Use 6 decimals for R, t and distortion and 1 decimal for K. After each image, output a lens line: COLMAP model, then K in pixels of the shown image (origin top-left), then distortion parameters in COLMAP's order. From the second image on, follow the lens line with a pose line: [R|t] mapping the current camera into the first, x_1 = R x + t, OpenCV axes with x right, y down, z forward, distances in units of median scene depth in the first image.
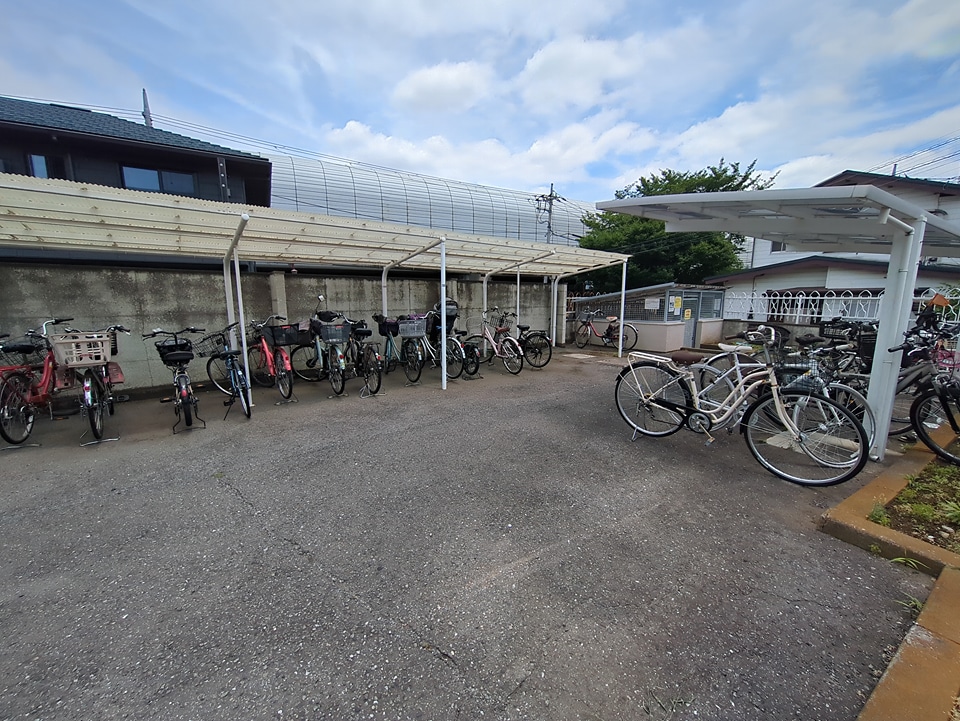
lens RADIAL K [[378.3, 0, 483.4], [0, 378.3, 358.4], [0, 0, 1]] dist [-0.003483, 0.000785]
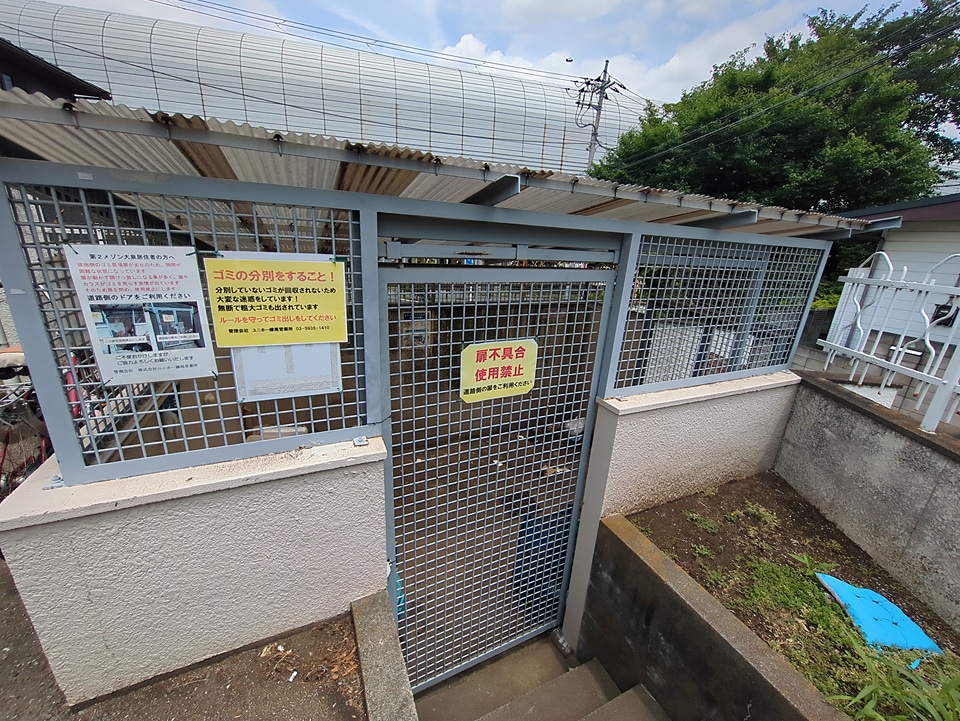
lens RADIAL K [[378.3, 0, 483.4], [0, 378.3, 358.4], [0, 0, 1]] dist [-0.003483, 0.000785]
pose [[0.964981, 0.121246, -0.232616, 0.191823], [-0.086390, 0.984192, 0.154606, -0.050635], [0.247684, -0.129096, 0.960201, 0.278287]]
